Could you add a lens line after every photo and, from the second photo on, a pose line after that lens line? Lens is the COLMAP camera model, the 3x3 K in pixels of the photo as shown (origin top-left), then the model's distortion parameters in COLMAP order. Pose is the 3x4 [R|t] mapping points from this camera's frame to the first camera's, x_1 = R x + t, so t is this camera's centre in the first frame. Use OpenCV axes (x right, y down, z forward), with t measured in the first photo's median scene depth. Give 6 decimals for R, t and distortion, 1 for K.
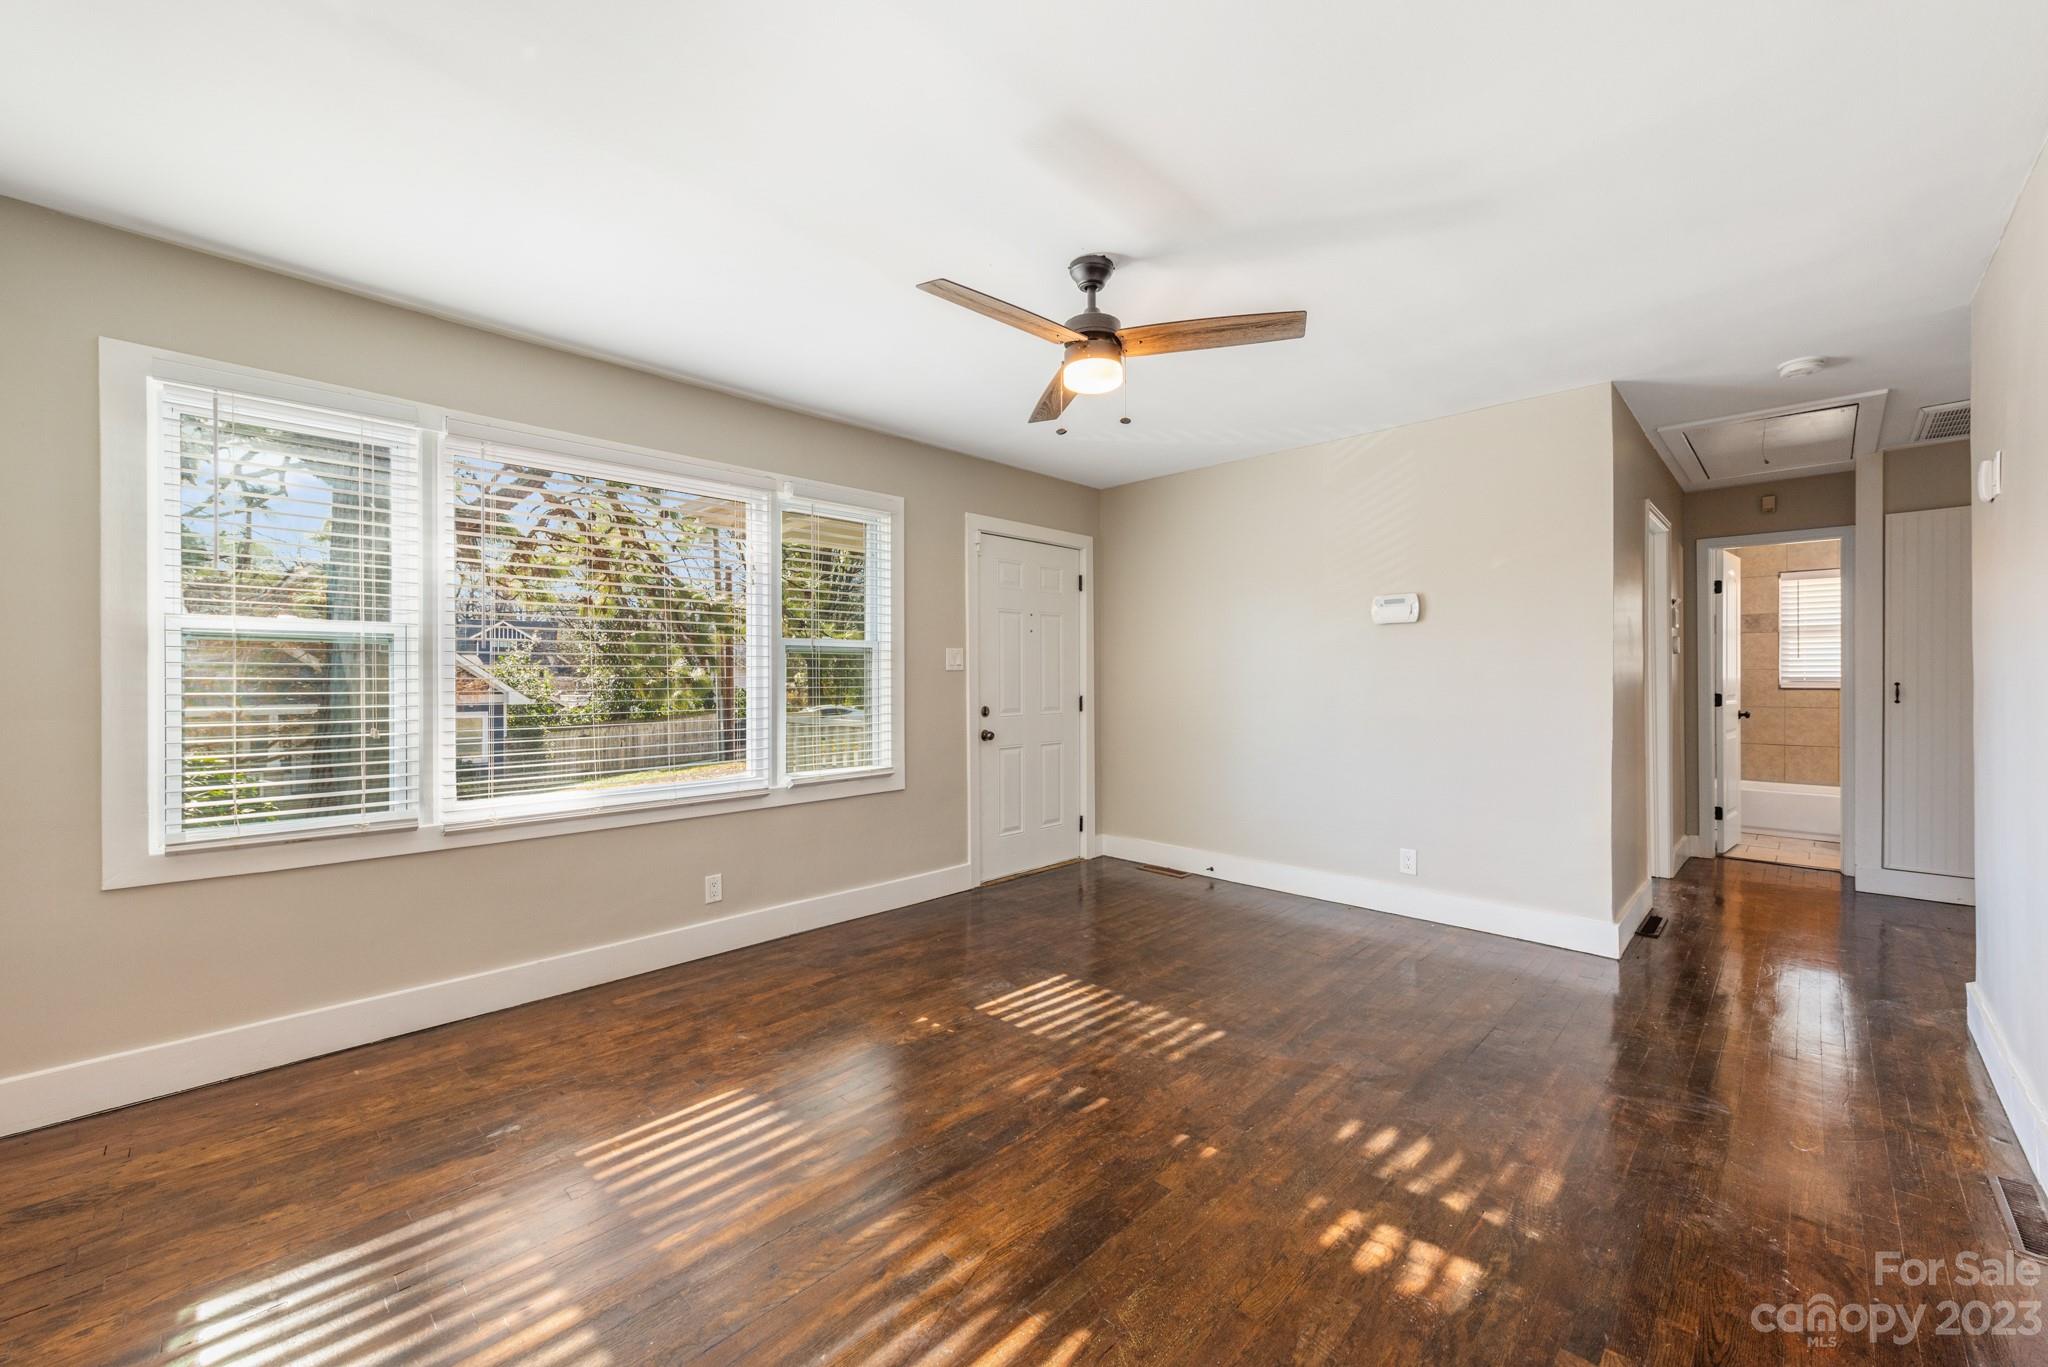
lens RADIAL K [[794.1, 0, 1026.8], [0, 794.1, 683.6], [0, 0, 1]] dist [0.001427, -0.000795]
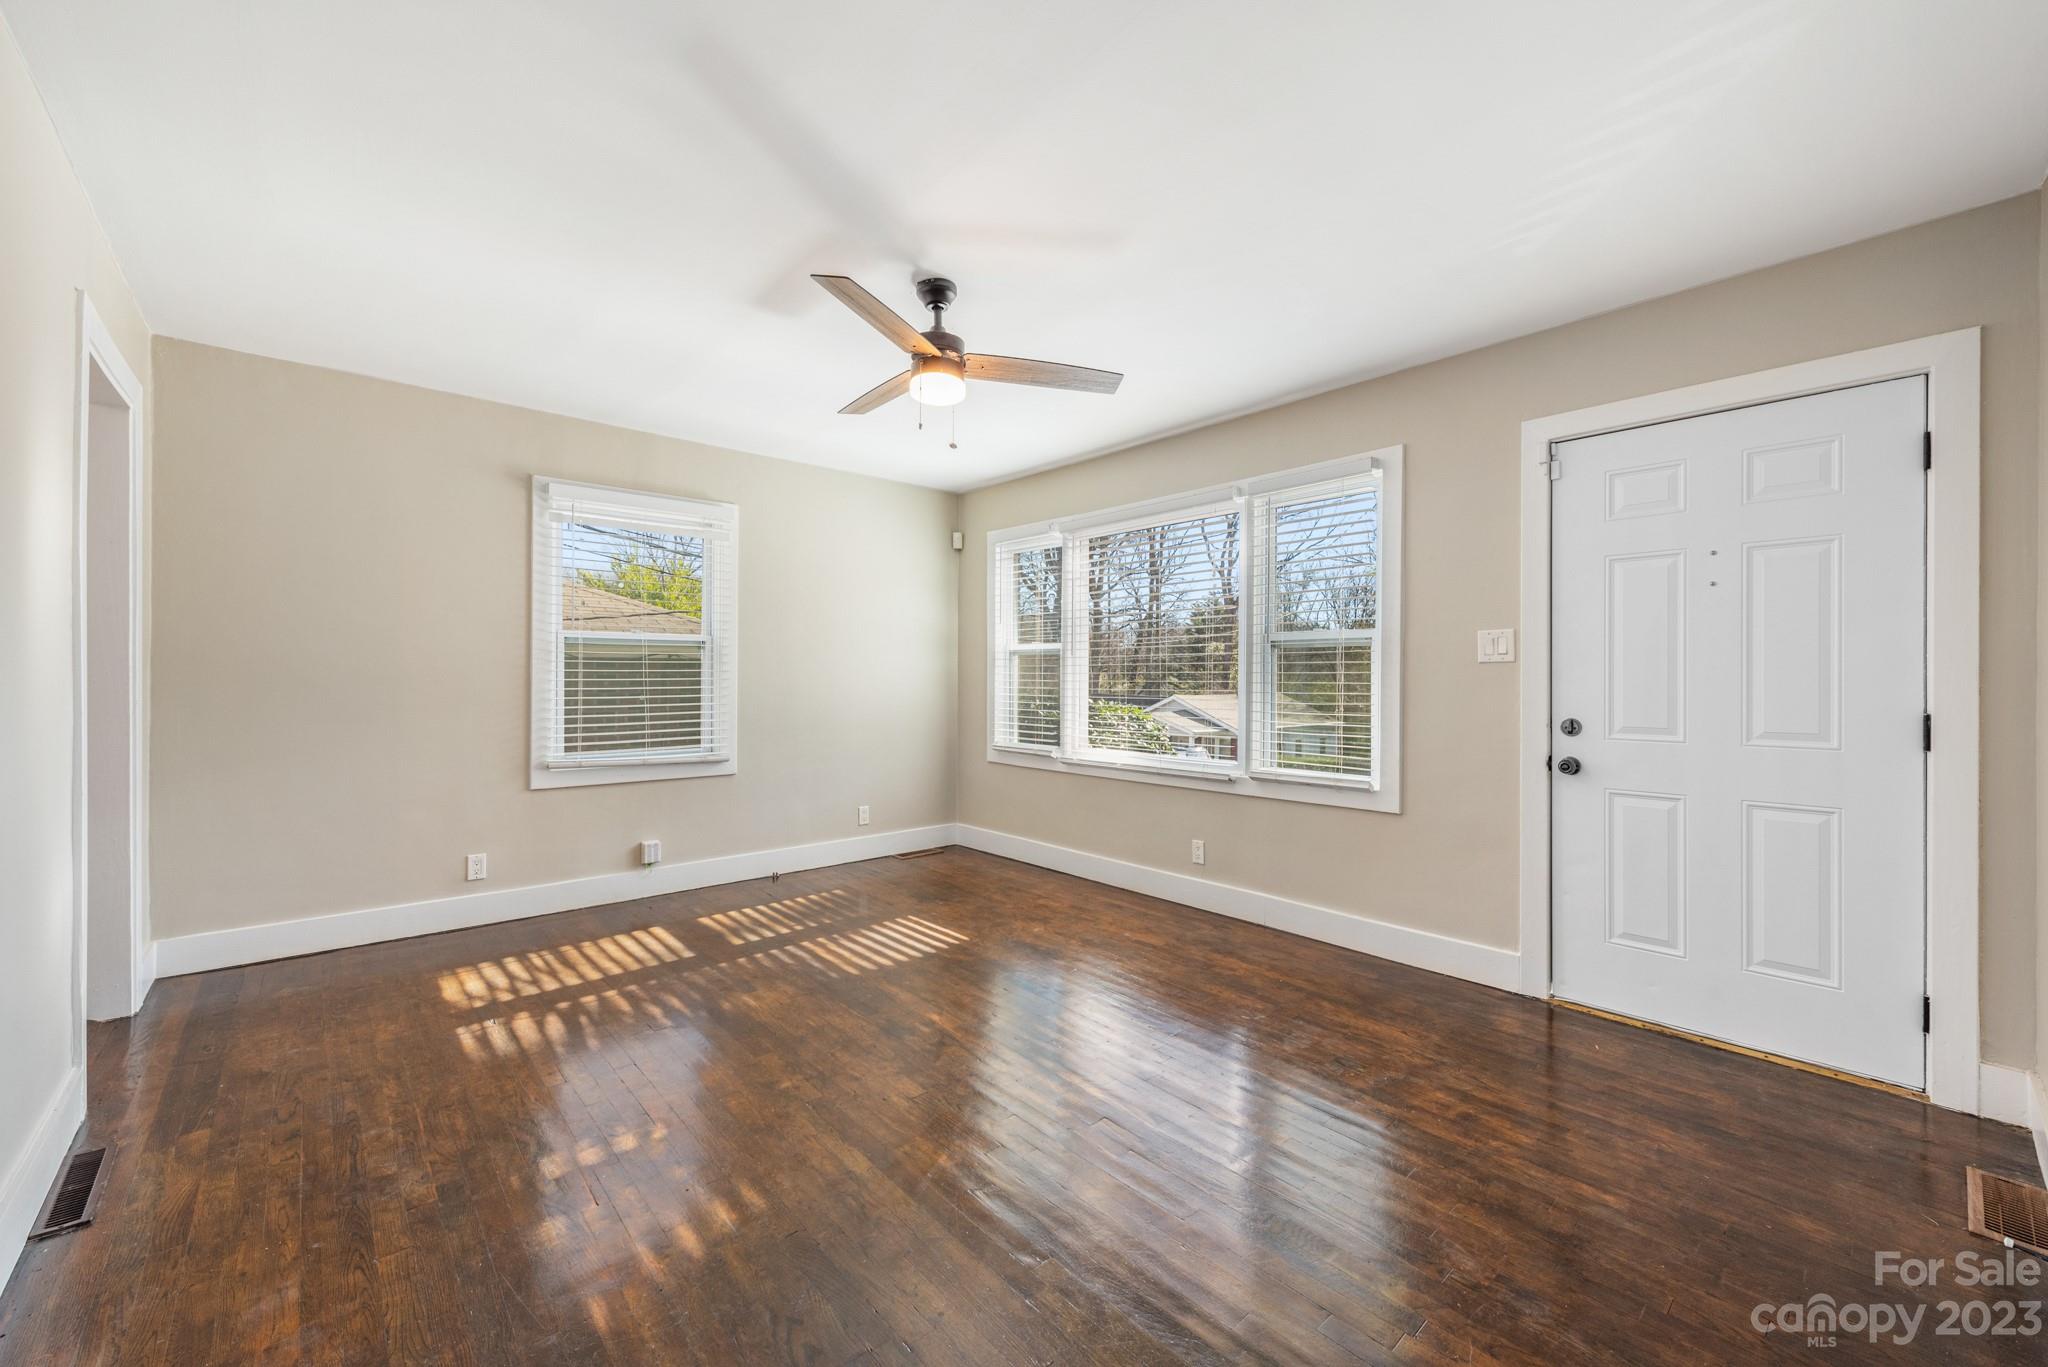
lens RADIAL K [[794.1, 0, 1037.3], [0, 794.1, 678.2], [0, 0, 1]] dist [0.001427, -0.000795]
pose [[-0.058032, 0.004232, -0.998306, 0.879414], [-0.008623, 0.999952, 0.004740, -0.003156], [0.998278, 0.008883, -0.057992, 0.918390]]
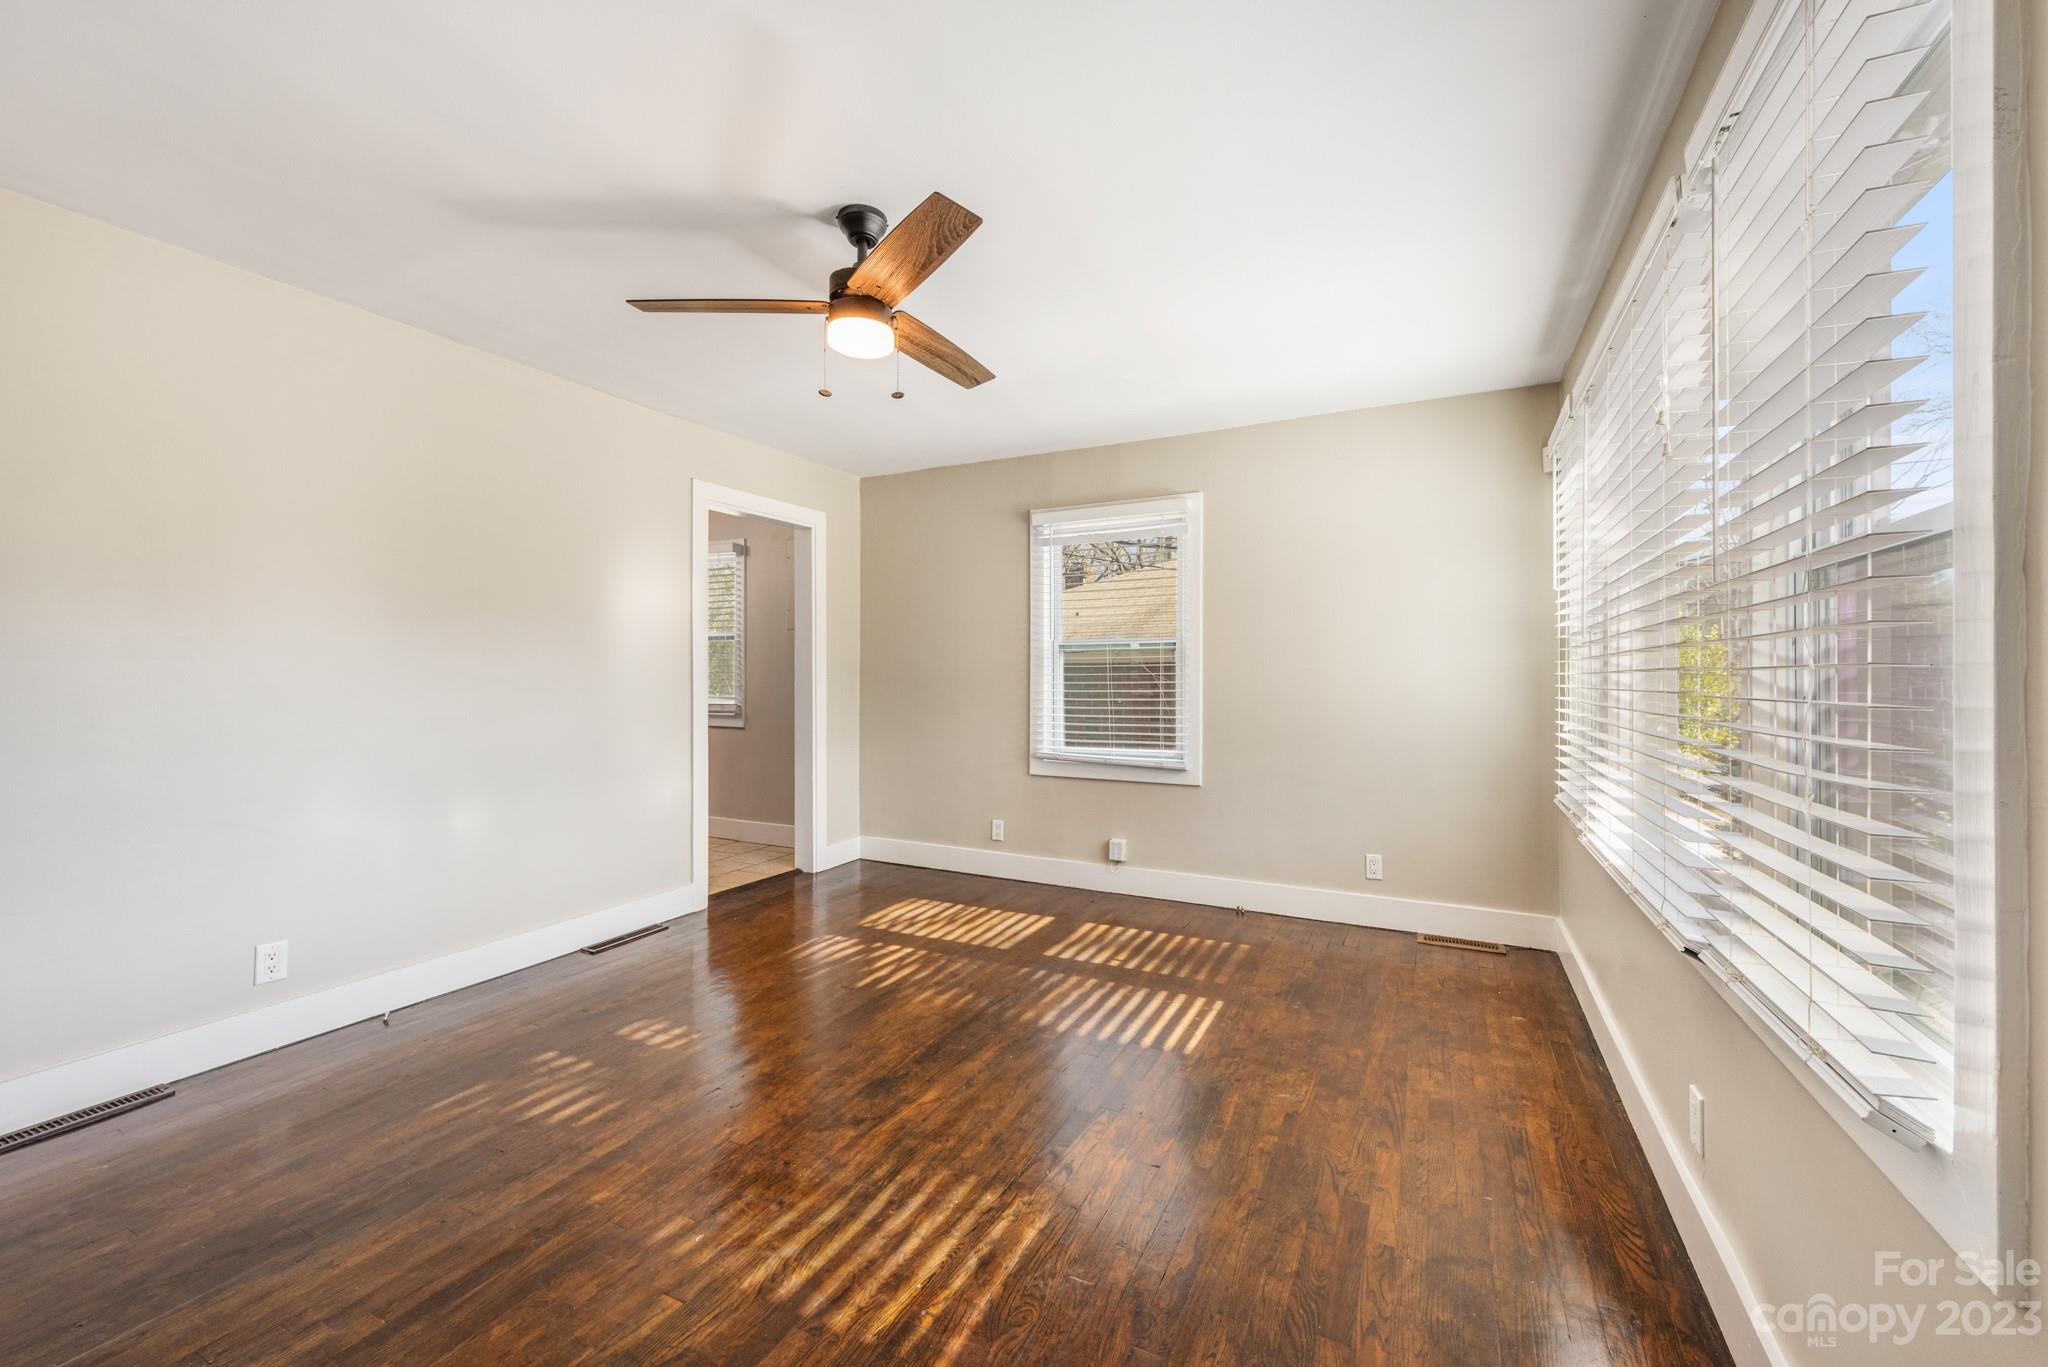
lens RADIAL K [[794.1, 0, 1026.2], [0, 794.1, 675.5], [0, 0, 1]] dist [0.001427, -0.000795]
pose [[-0.952971, -0.000261, -0.303062, 0.137445], [-0.001054, 0.999996, 0.002455, -0.004116], [0.303061, 0.002659, -0.952968, 1.466823]]
